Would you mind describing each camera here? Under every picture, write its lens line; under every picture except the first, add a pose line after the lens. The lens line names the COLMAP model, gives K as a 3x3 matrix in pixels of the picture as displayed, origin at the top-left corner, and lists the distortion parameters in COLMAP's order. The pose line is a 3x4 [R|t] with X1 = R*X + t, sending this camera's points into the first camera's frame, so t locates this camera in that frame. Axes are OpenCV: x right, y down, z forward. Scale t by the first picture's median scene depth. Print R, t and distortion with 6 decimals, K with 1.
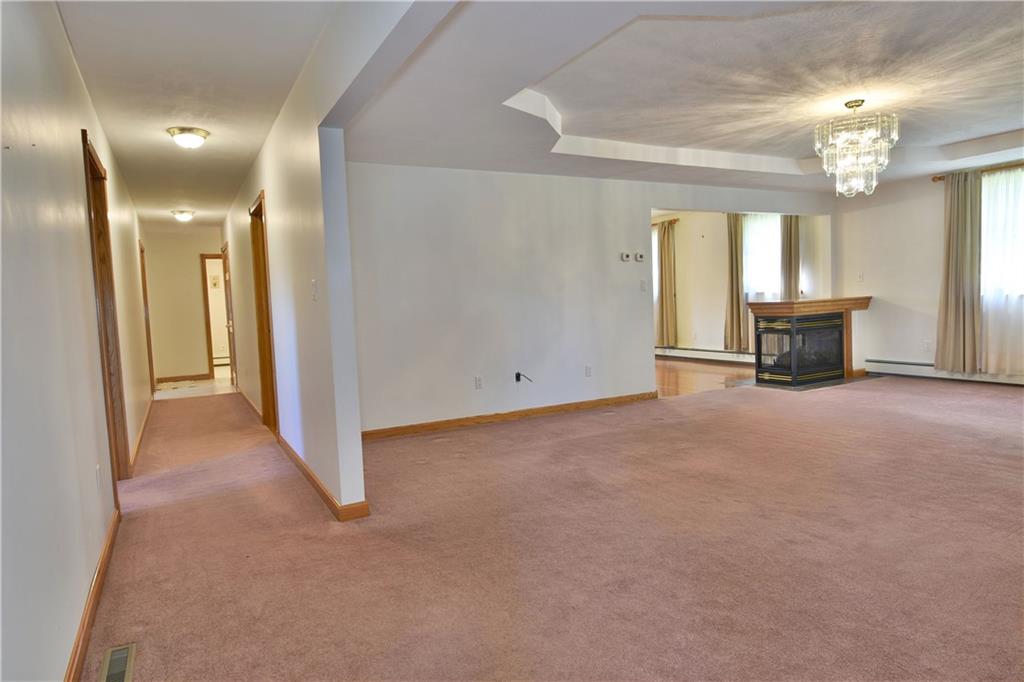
lens RADIAL K [[619.1, 0, 514.8], [0, 619.1, 339.1], [0, 0, 1]] dist [-0.007591, -0.003393]
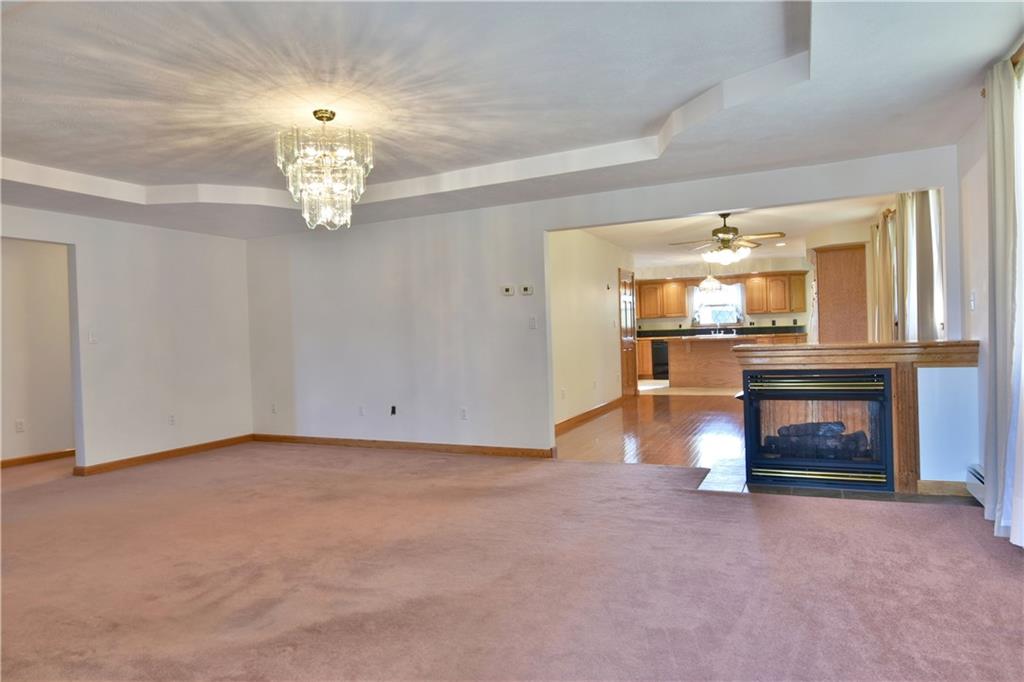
lens RADIAL K [[619.1, 0, 510.1], [0, 619.1, 345.6], [0, 0, 1]] dist [-0.007591, -0.003393]
pose [[0.591379, 0.035365, -0.805618, 1.041803], [-0.043001, 0.998999, 0.012289, -0.076612], [0.805246, 0.027375, 0.592308, 0.554662]]
